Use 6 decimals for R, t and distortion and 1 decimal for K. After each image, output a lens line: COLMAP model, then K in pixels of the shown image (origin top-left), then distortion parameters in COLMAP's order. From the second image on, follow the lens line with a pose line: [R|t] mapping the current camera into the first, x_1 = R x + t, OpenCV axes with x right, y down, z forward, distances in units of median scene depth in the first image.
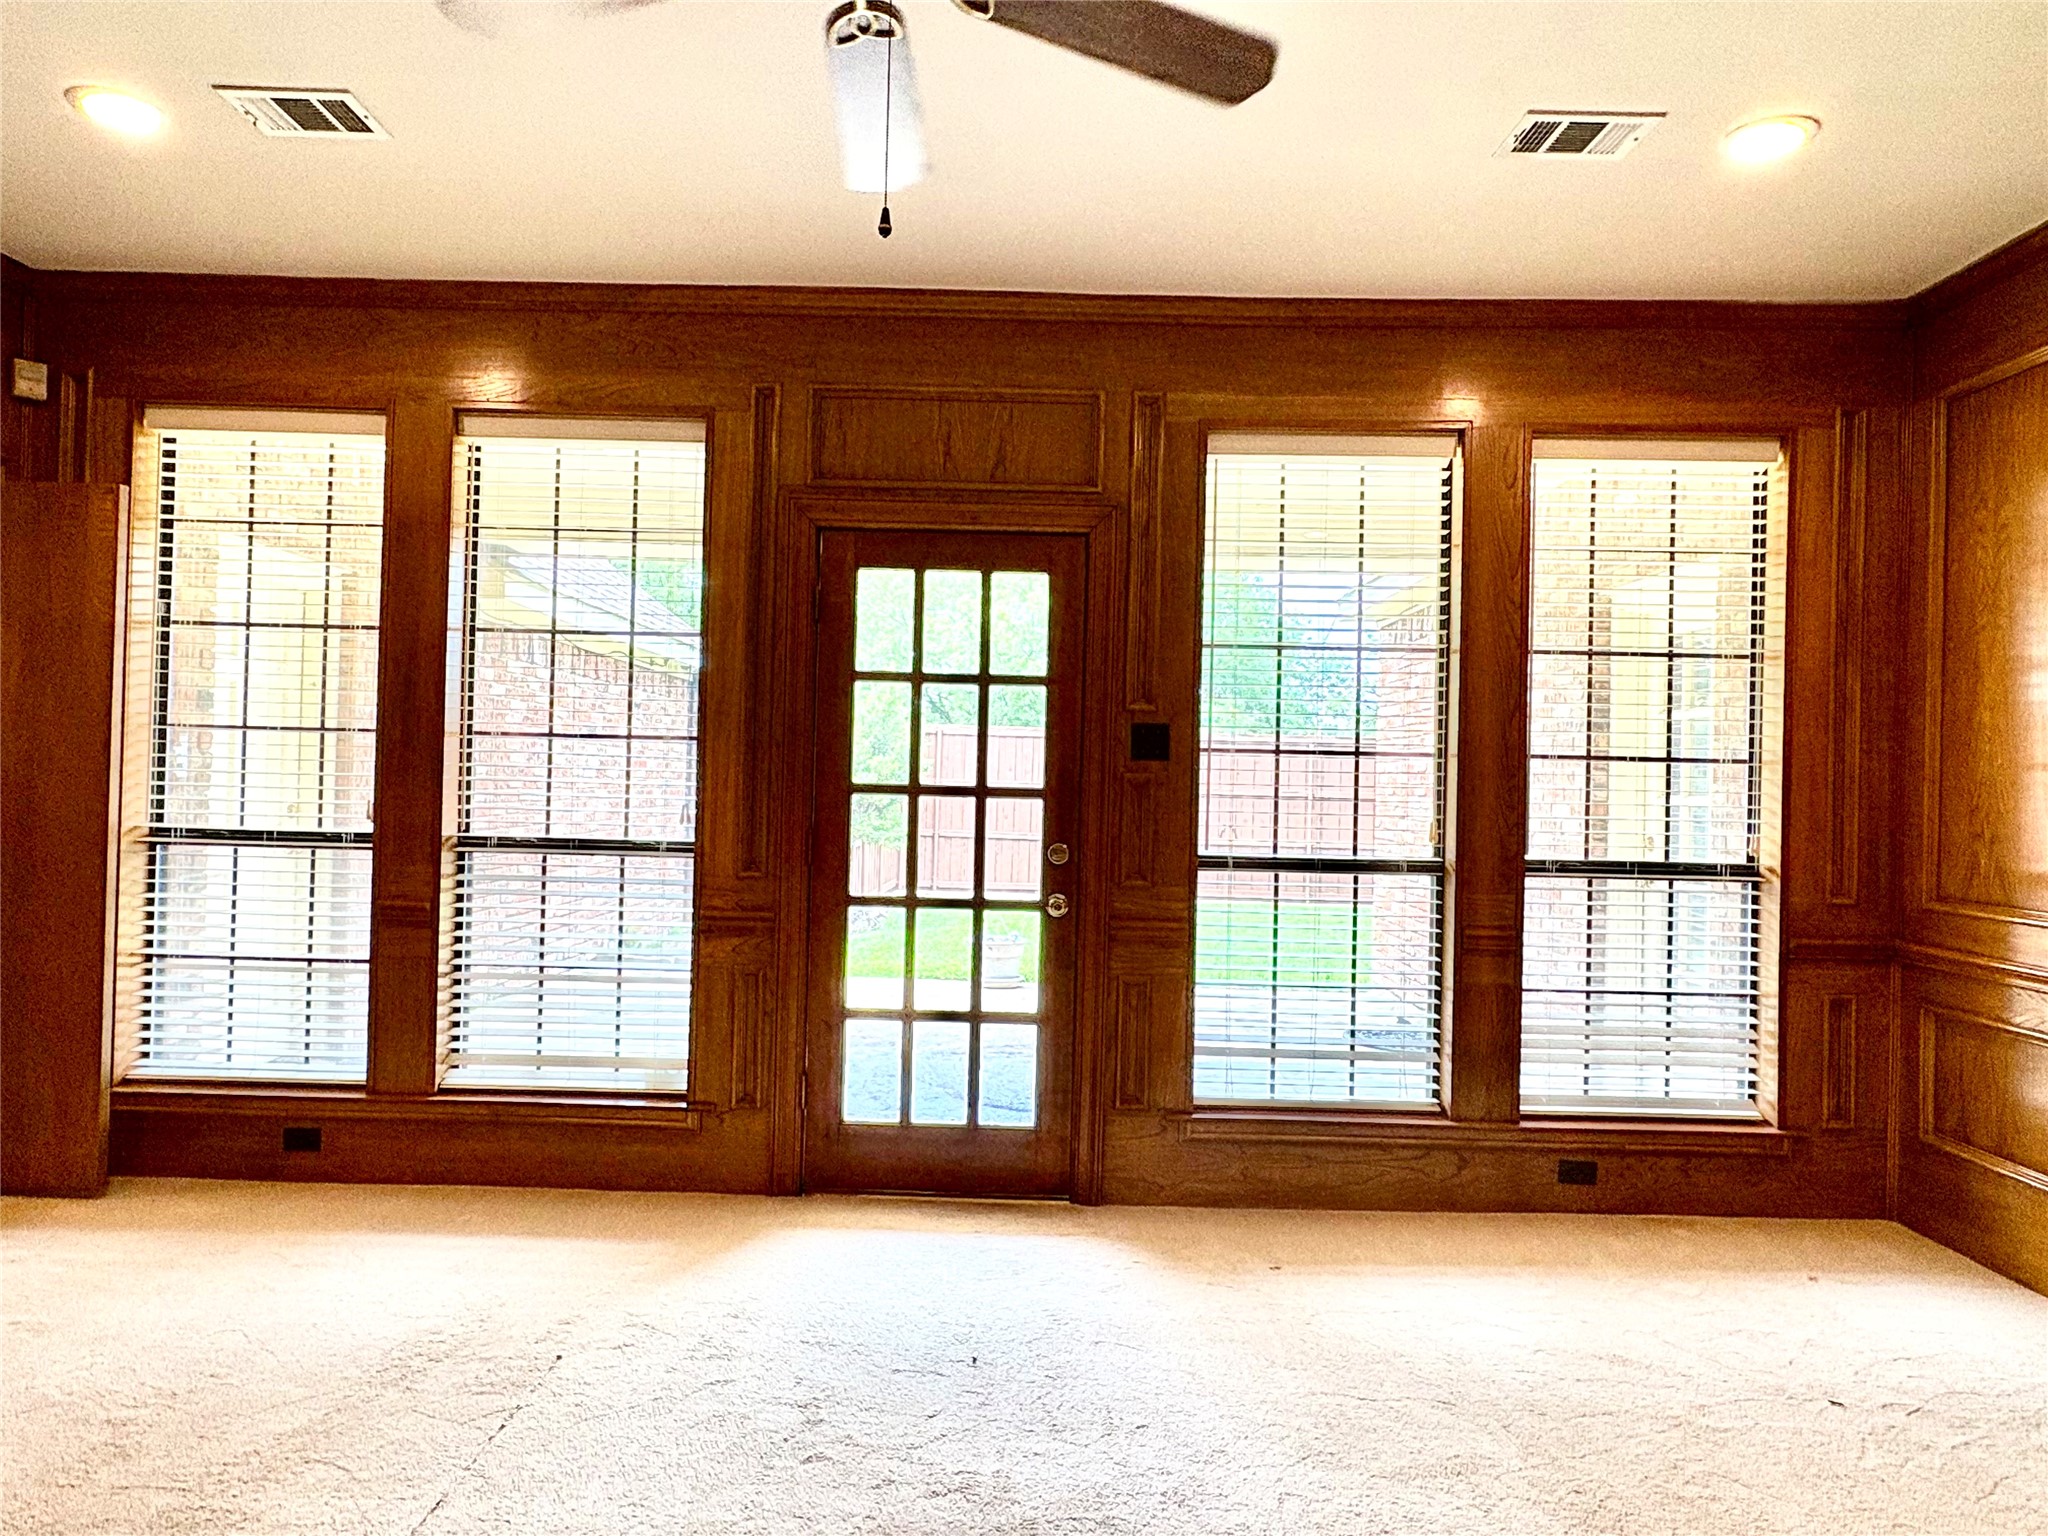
lens RADIAL K [[1261.7, 0, 1024.0], [0, 1261.7, 768.0], [0, 0, 1]] dist [0.002809, 0.002348]
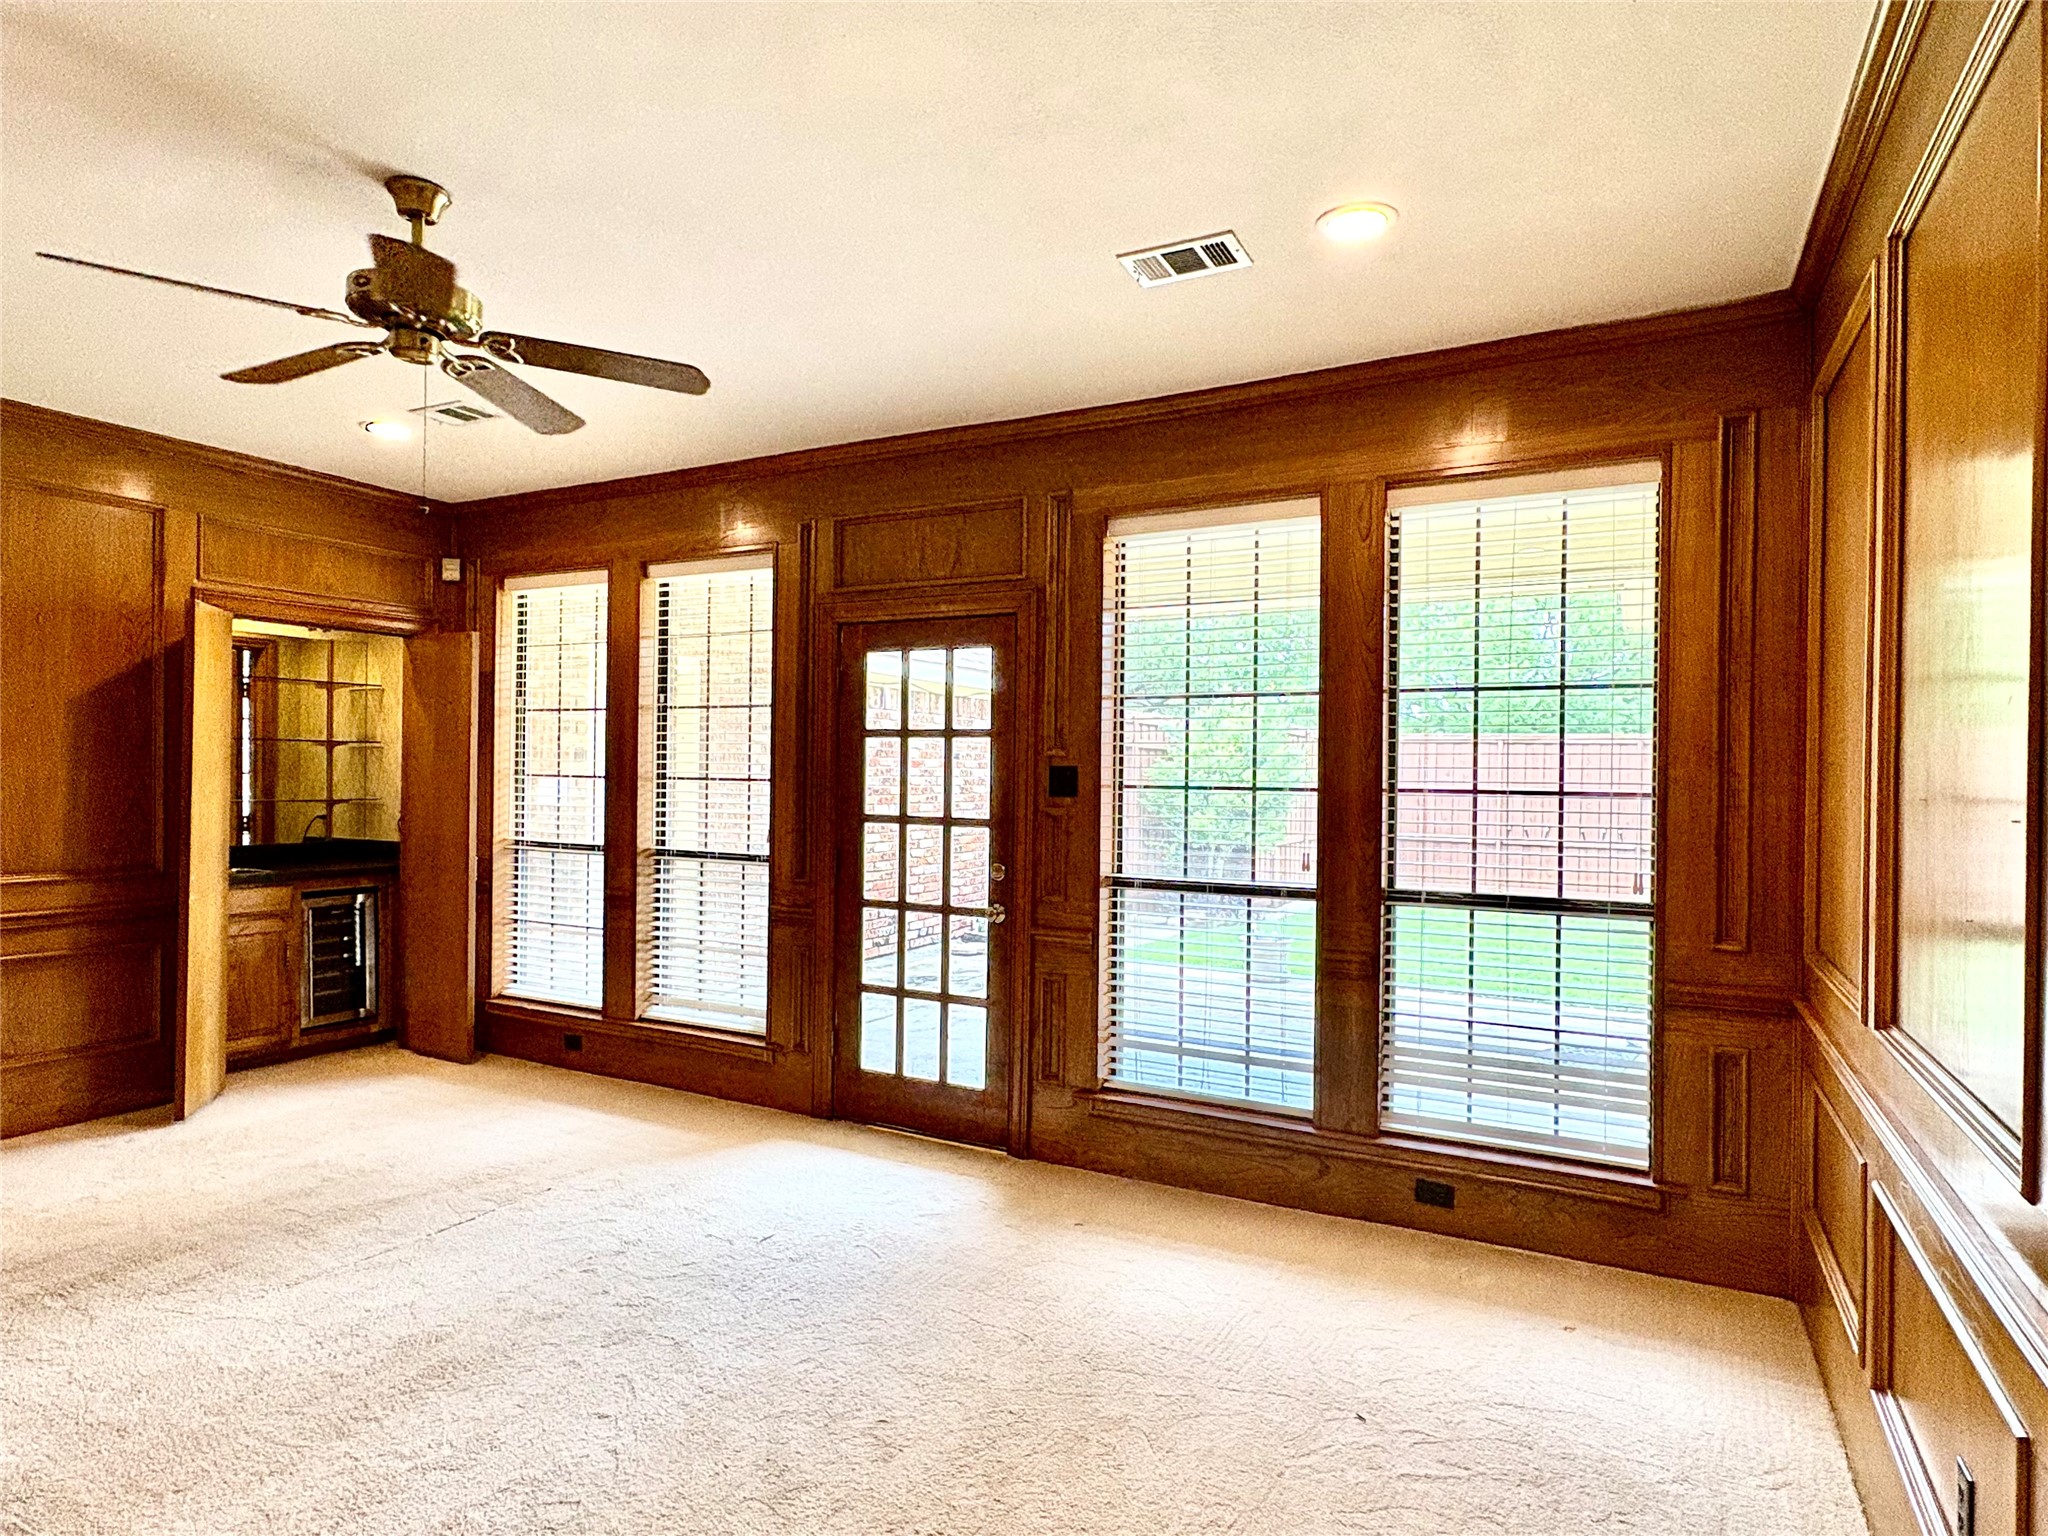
lens RADIAL K [[1126.3, 0, 1025.5], [0, 1126.3, 782.0], [0, 0, 1]] dist [0.006082, 0.001217]
pose [[0.888780, -0.008468, -0.458256, 0.558504], [0.008971, 0.999959, -0.001077, -0.019065], [0.458246, -0.003154, 0.888820, 0.026068]]
